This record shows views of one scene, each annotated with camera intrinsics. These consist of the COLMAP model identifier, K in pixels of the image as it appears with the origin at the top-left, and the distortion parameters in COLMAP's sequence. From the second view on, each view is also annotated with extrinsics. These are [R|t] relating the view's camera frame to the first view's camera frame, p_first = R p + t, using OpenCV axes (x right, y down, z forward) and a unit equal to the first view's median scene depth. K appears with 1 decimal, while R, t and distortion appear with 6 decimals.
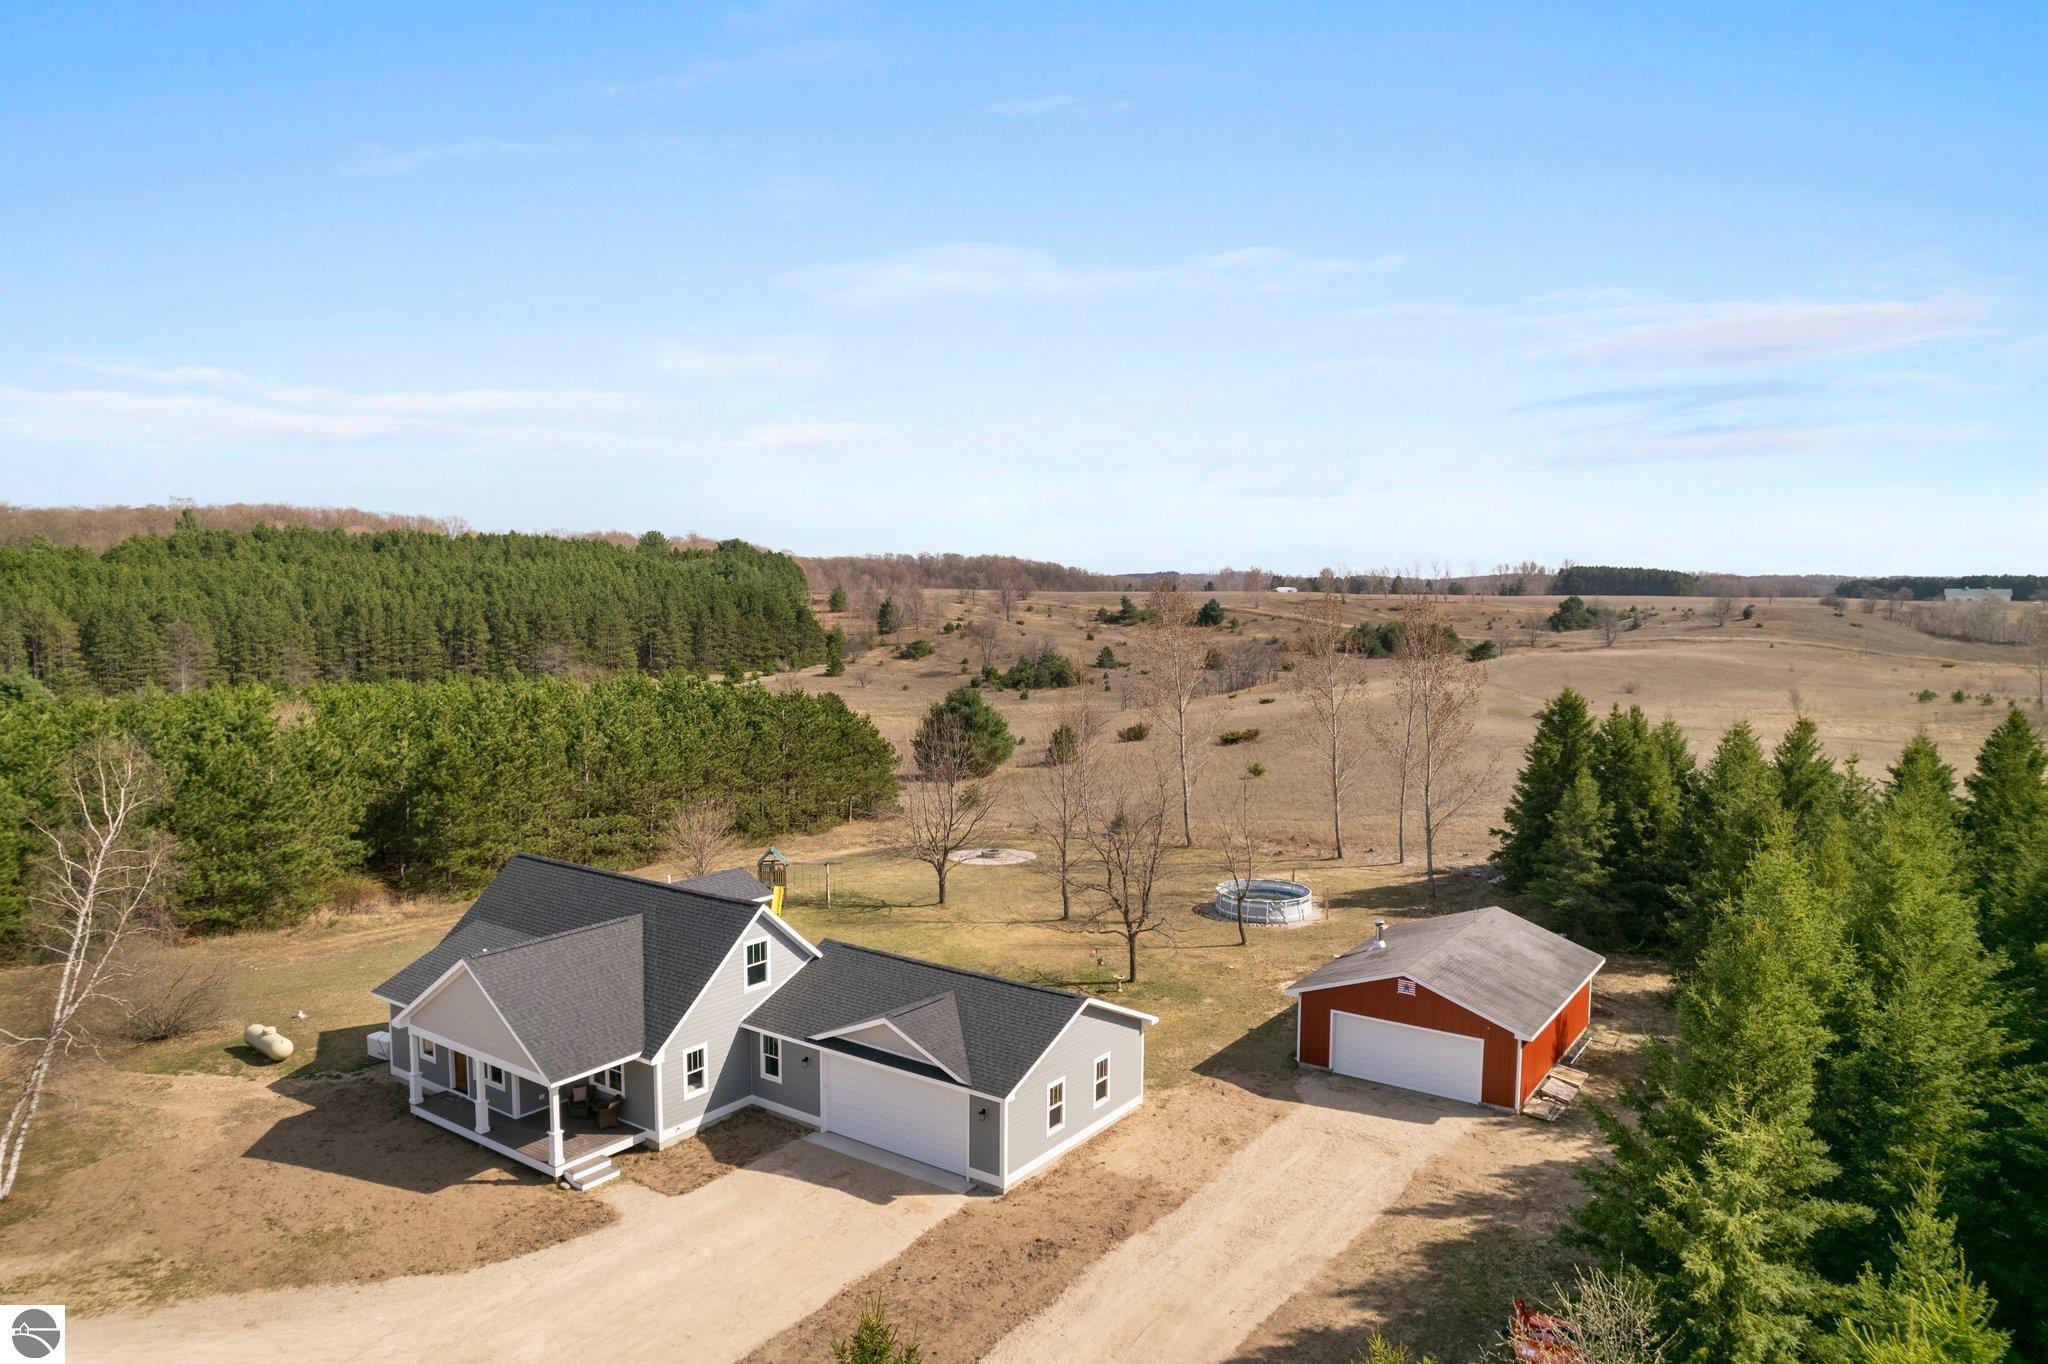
lens RADIAL K [[1308.4, 0, 1024.0], [0, 1308.4, 682.0], [0, 0, 1]] dist [-0.039373, 0.001658]
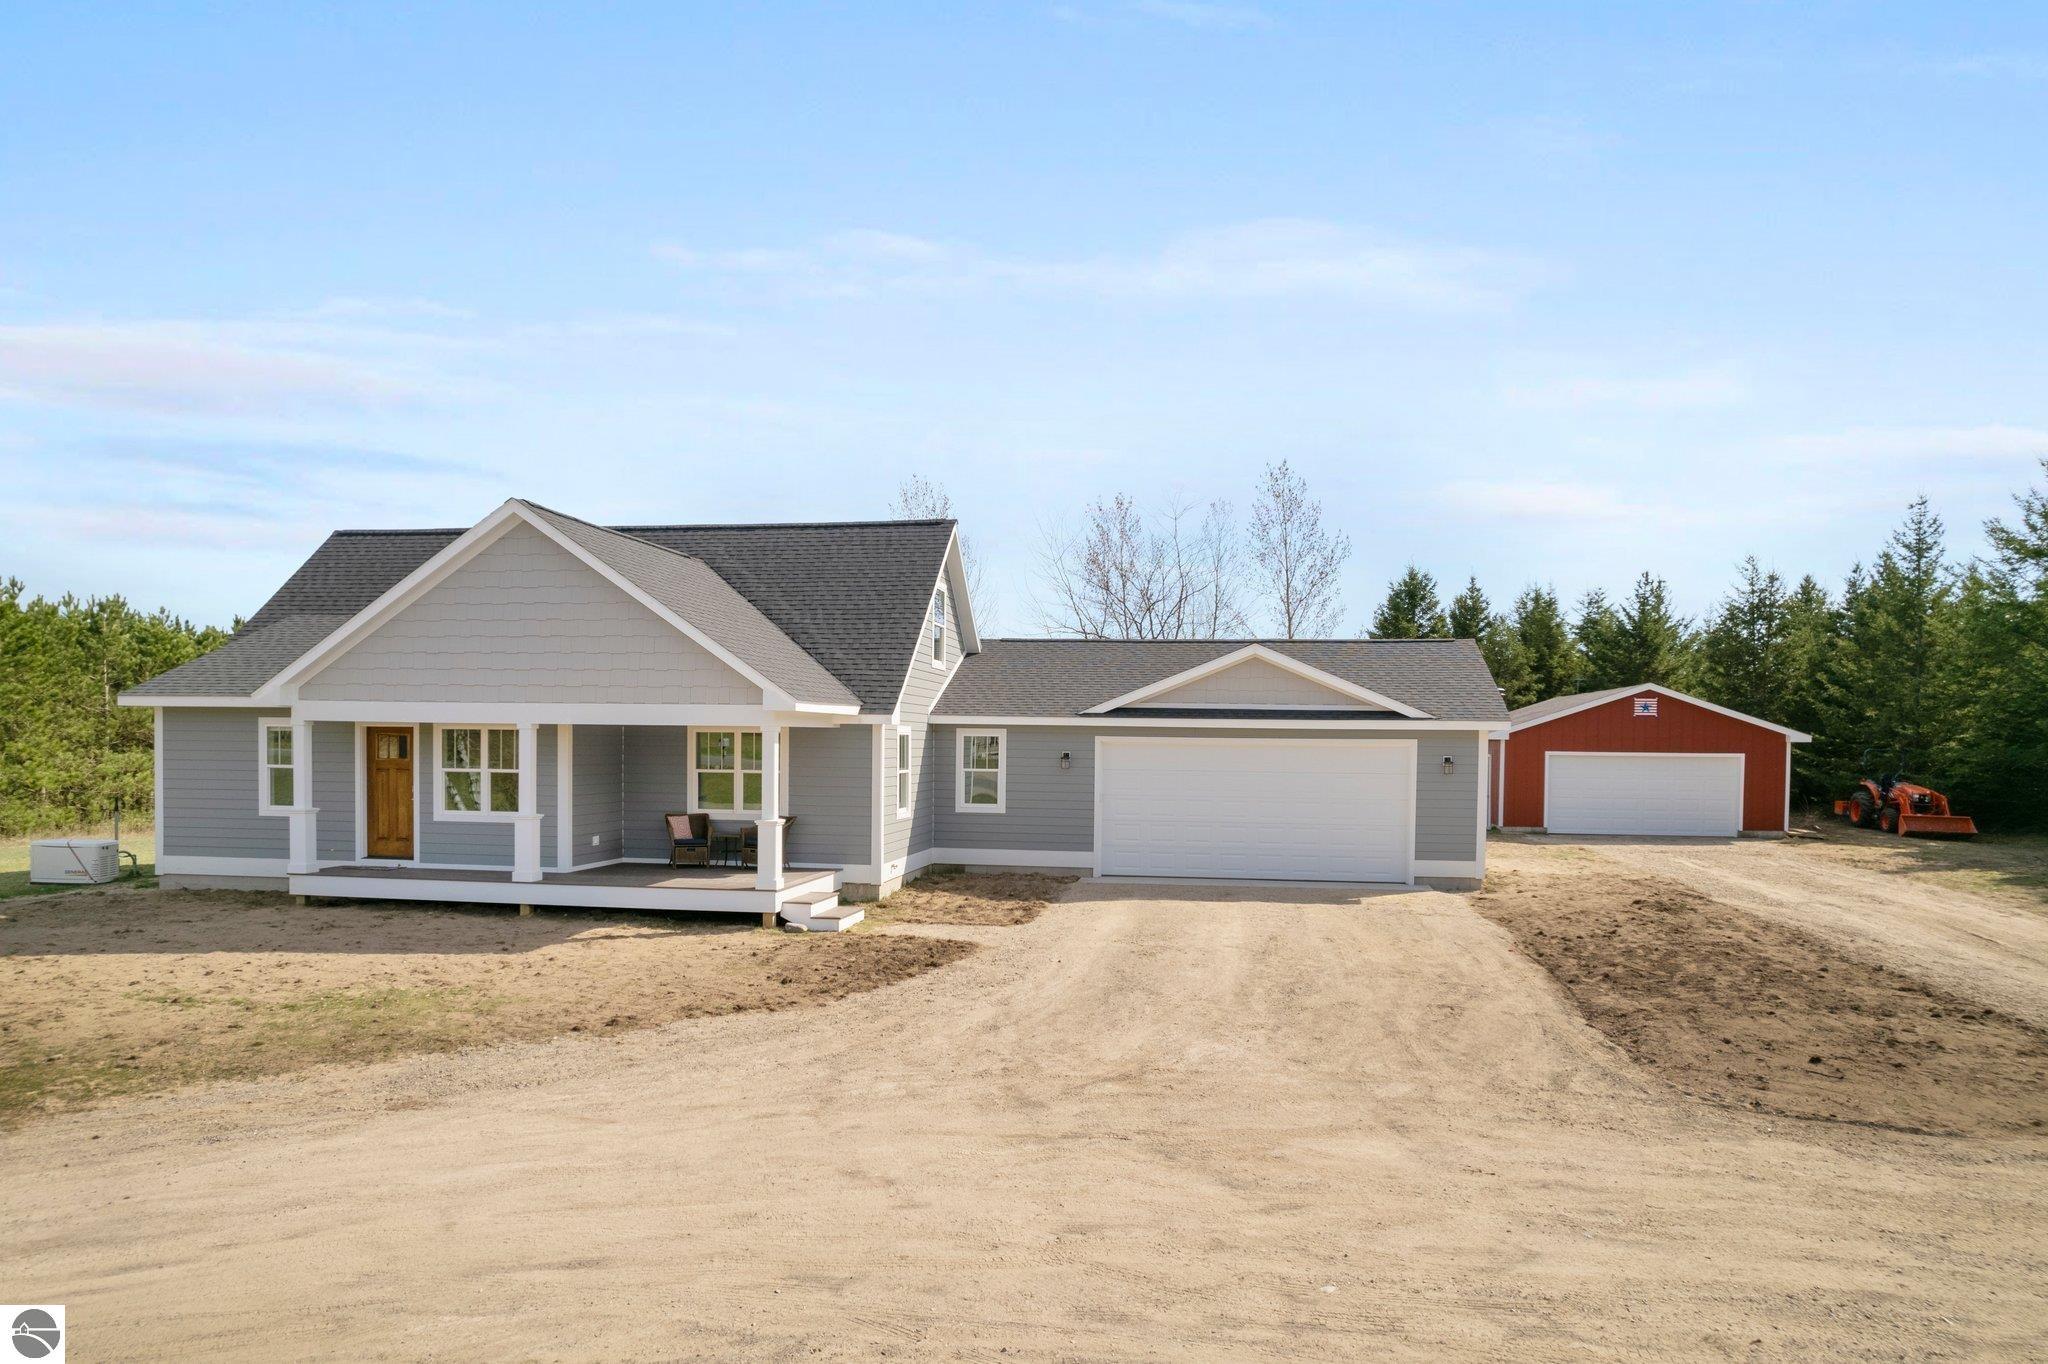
lens RADIAL K [[1308.4, 0, 1024.0], [0, 1308.4, 682.0], [0, 0, 1]] dist [-0.039373, 0.001658]
pose [[0.904294, 0.026506, 0.426086, -0.445316], [0.018259, 0.994756, -0.100634, 0.314185], [-0.426519, 0.098783, 0.899068, 0.450883]]
